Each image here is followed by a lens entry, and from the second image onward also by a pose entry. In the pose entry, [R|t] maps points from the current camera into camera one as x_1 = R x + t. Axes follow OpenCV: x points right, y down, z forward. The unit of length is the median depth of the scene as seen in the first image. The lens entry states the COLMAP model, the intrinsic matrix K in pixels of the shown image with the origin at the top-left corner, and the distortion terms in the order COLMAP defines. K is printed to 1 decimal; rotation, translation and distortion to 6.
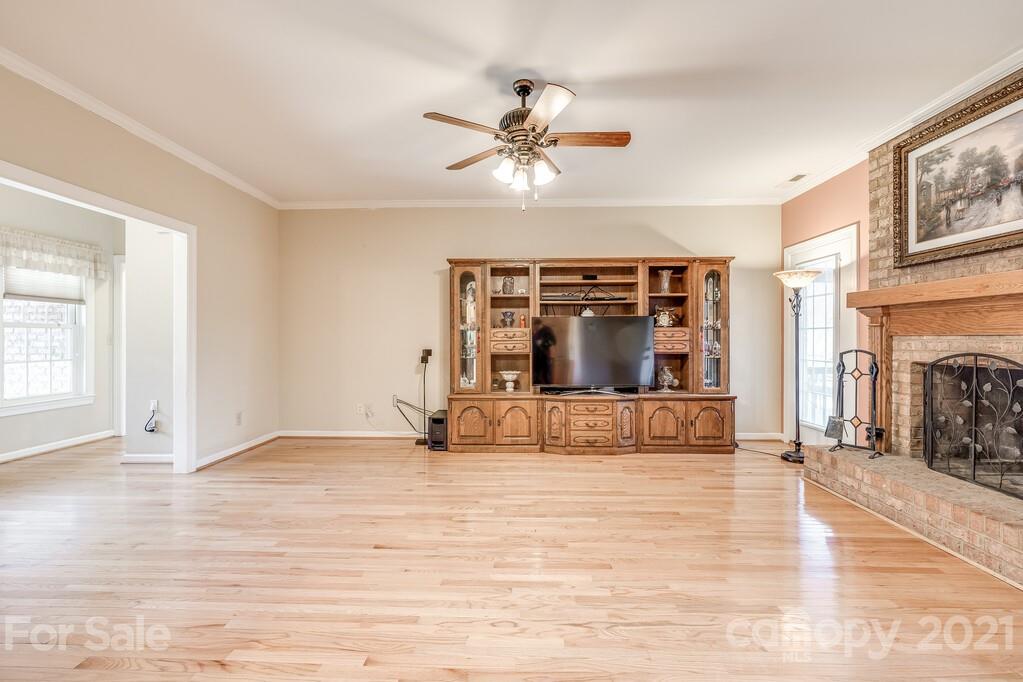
lens RADIAL K [[433.0, 0, 509.0], [0, 433.0, 339.6], [0, 0, 1]] dist [-0.003150, -0.000117]
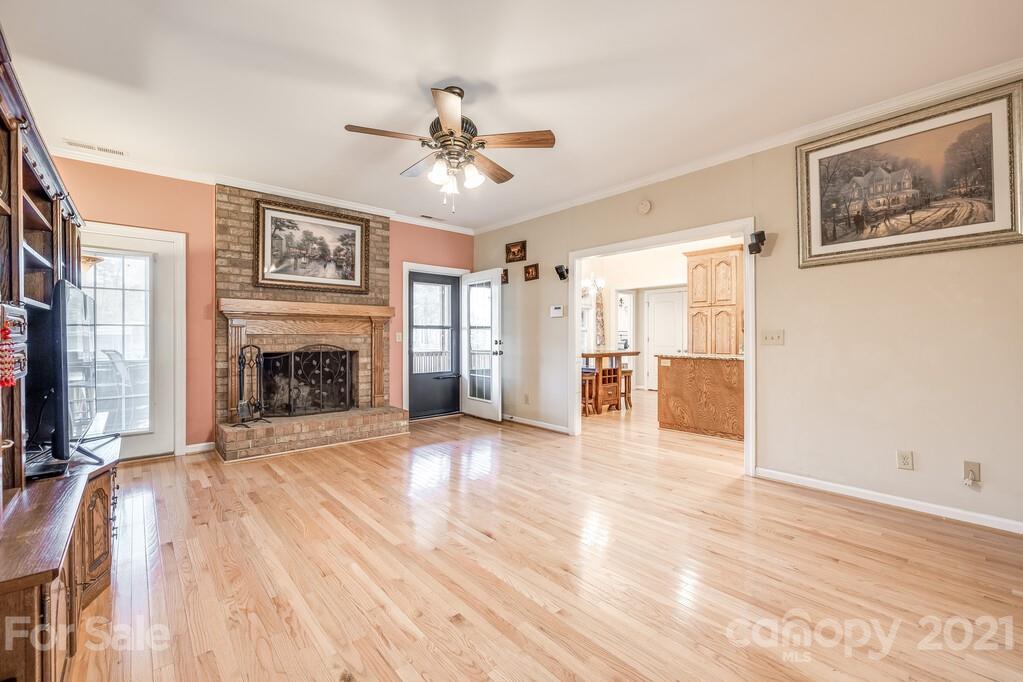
lens RADIAL K [[433.0, 0, 506.7], [0, 433.0, 336.3], [0, 0, 1]] dist [-0.003150, -0.000117]
pose [[-0.677517, -0.000368, 0.735507, -0.681044], [-0.000357, 1.000000, 0.000172, -0.002736], [-0.735507, -0.000146, -0.677518, 1.346419]]
